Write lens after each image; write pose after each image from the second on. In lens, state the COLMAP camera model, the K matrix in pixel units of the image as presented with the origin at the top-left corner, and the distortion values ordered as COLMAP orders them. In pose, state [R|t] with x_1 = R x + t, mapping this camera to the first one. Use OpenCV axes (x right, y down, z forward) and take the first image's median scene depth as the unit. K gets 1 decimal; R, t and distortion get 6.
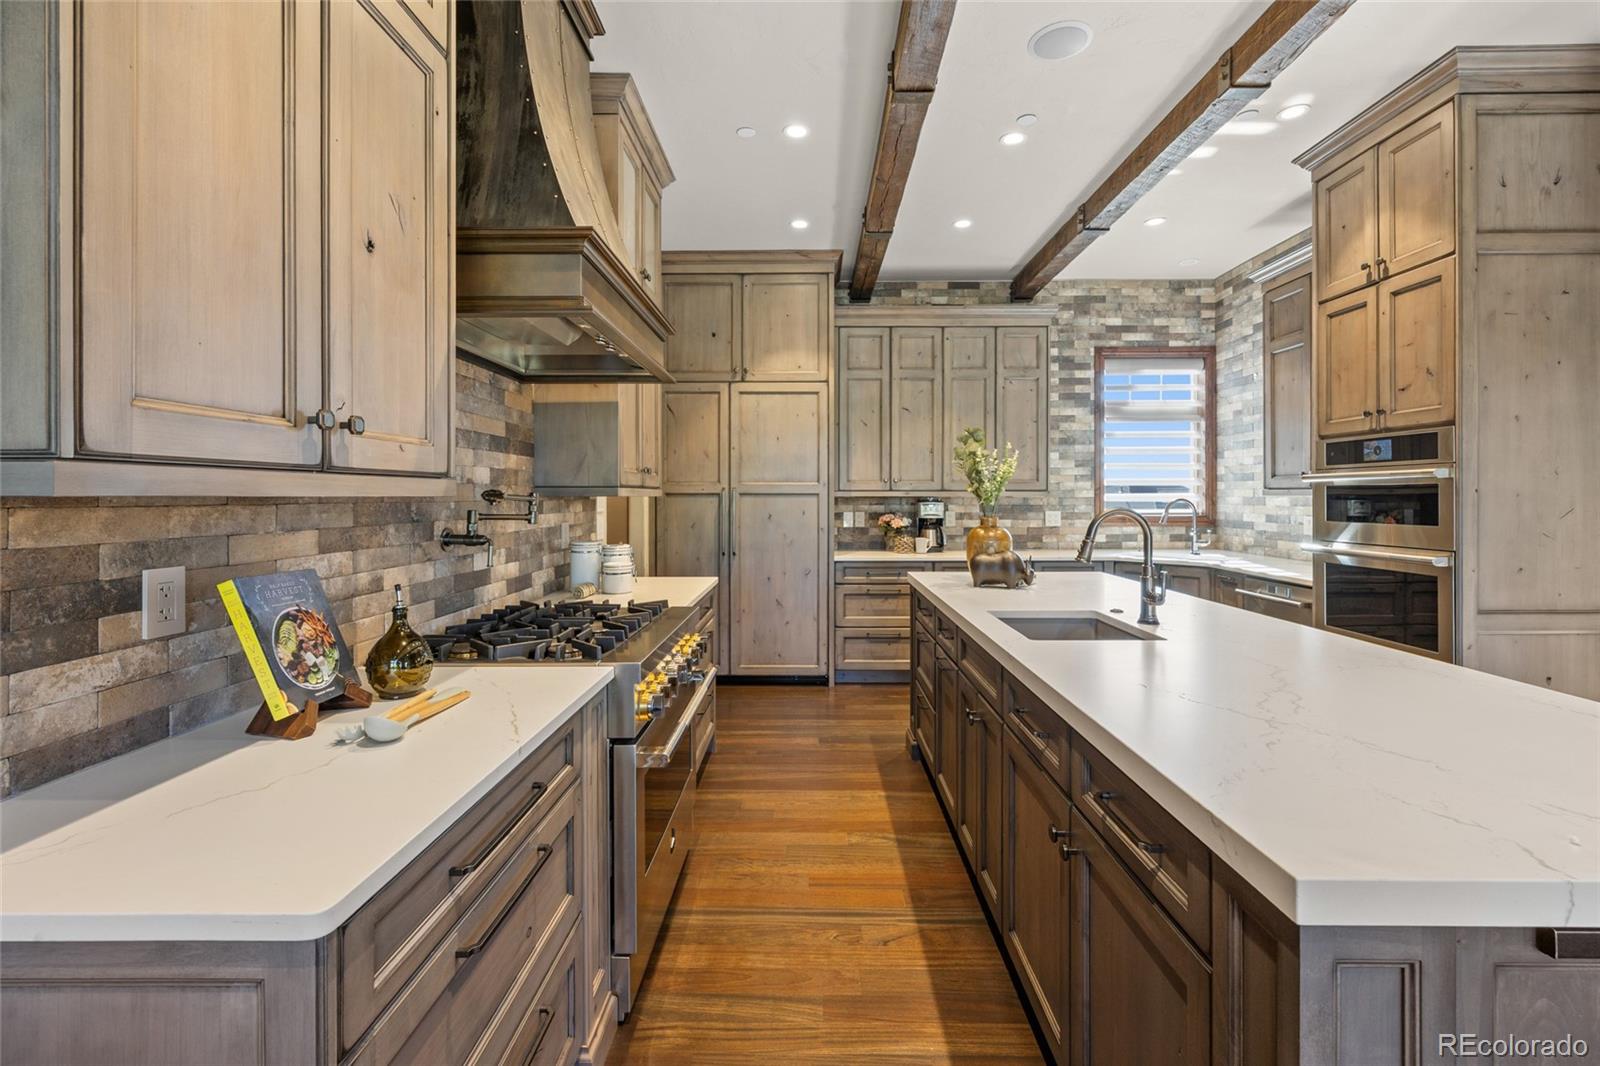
lens RADIAL K [[705.1, 0, 805.5], [0, 705.1, 496.9], [0, 0, 1]] dist [-0.000245, 0.001104]
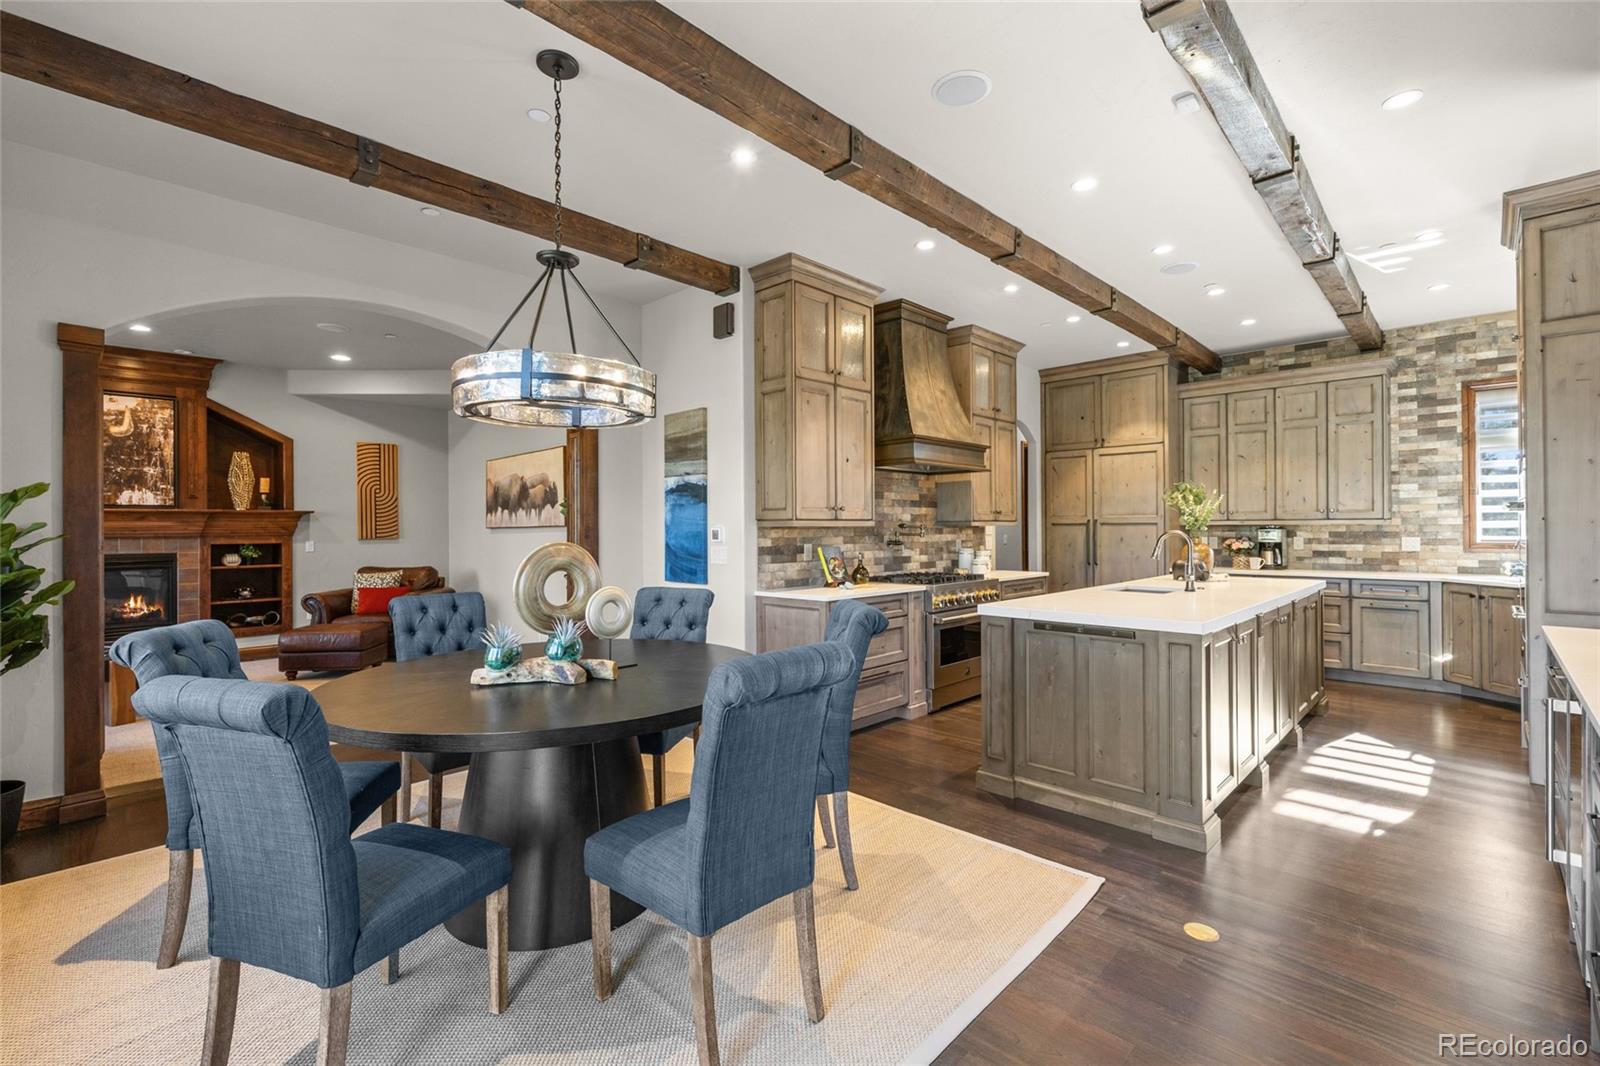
lens RADIAL K [[705.1, 0, 809.8], [0, 705.1, 527.9], [0, 0, 1]] dist [-0.000245, 0.001104]
pose [[0.726863, -0.002454, -0.686779, 0.717267], [0.003956, 0.999992, 0.000614, 0.001930], [0.686772, -0.003163, 0.726866, -0.739630]]
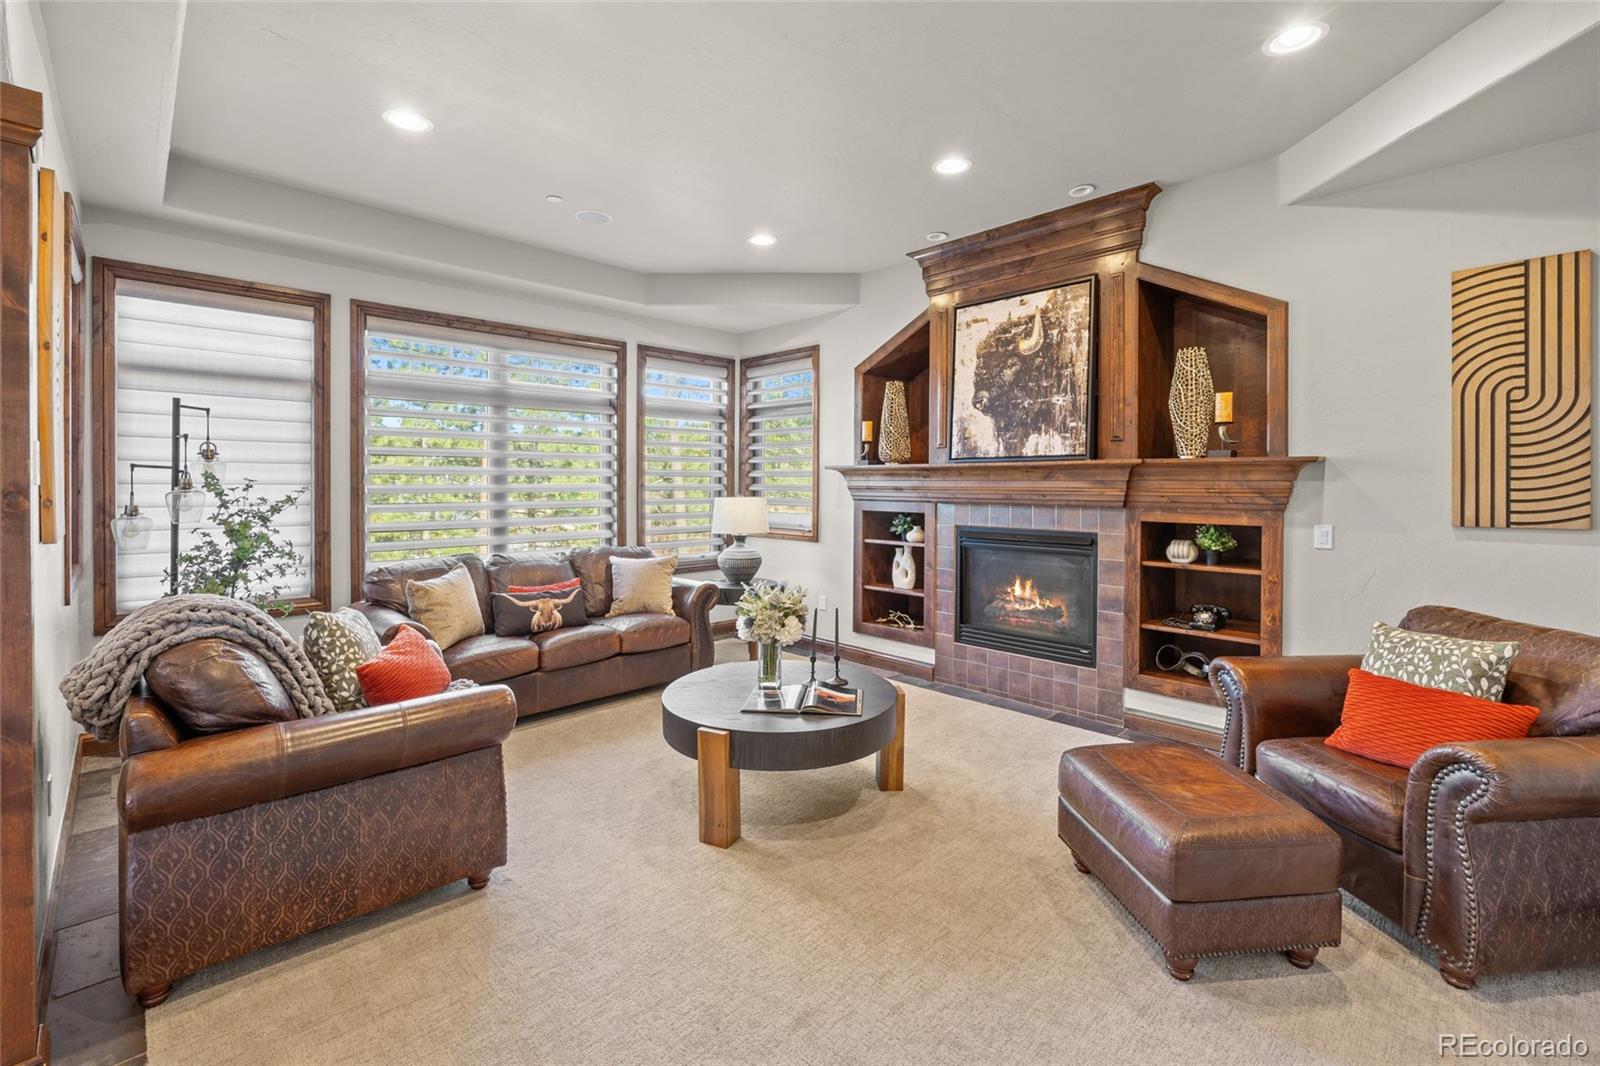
lens RADIAL K [[705.1, 0, 793.0], [0, 705.1, 483.9], [0, 0, 1]] dist [-0.000245, 0.001104]
pose [[-0.694623, 0.004605, -0.719359, -0.795575], [0.001408, 0.999986, 0.005042, -0.025051], [0.719372, 0.002490, -0.694620, -0.026563]]
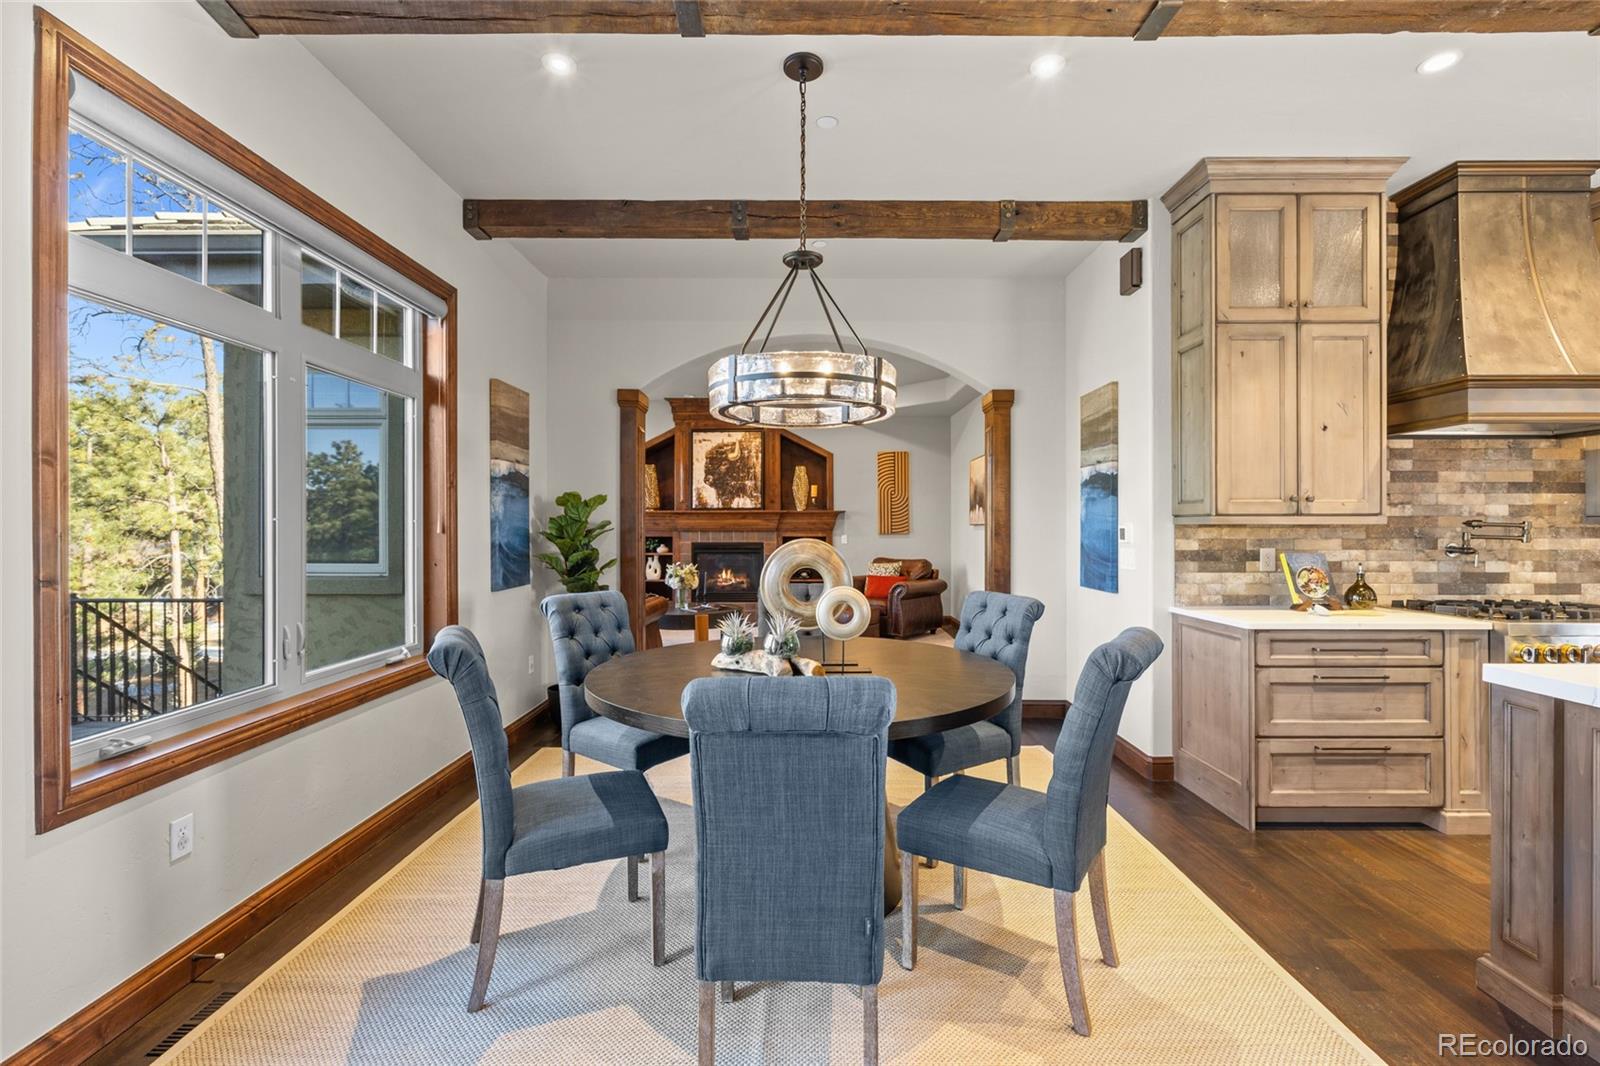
lens RADIAL K [[705.1, 0, 803.3], [0, 705.1, 525.6], [0, 0, 1]] dist [-0.000245, 0.001104]
pose [[0.006737, -0.000277, -0.999977, 0.770032], [0.000535, 1.000000, -0.000273, 0.001547], [0.999977, -0.000534, 0.006737, -0.367650]]
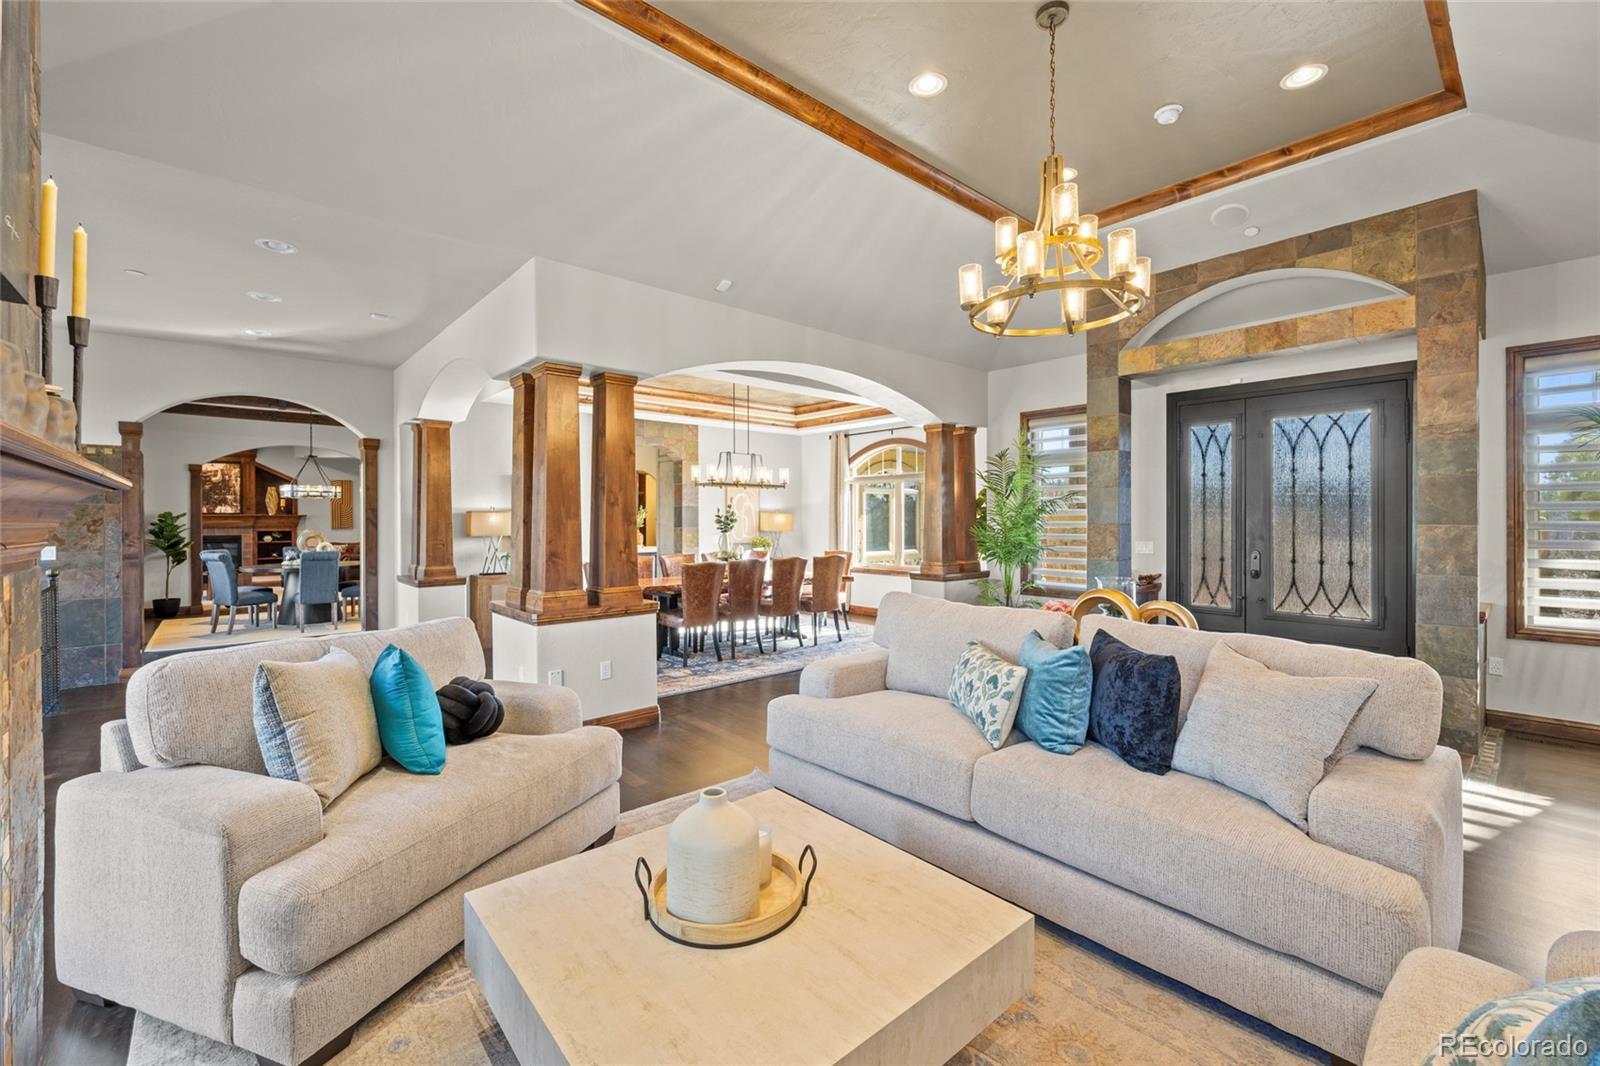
lens RADIAL K [[661.6, 0, 807.4], [0, 661.6, 521.7], [0, 0, 1]] dist [-0.000357, 0.000183]
pose [[0.678365, 0.003570, -0.734716, 3.443715], [0.001785, 0.999977, 0.006507, -0.035461], [0.734723, -0.005725, 0.678343, -0.718285]]
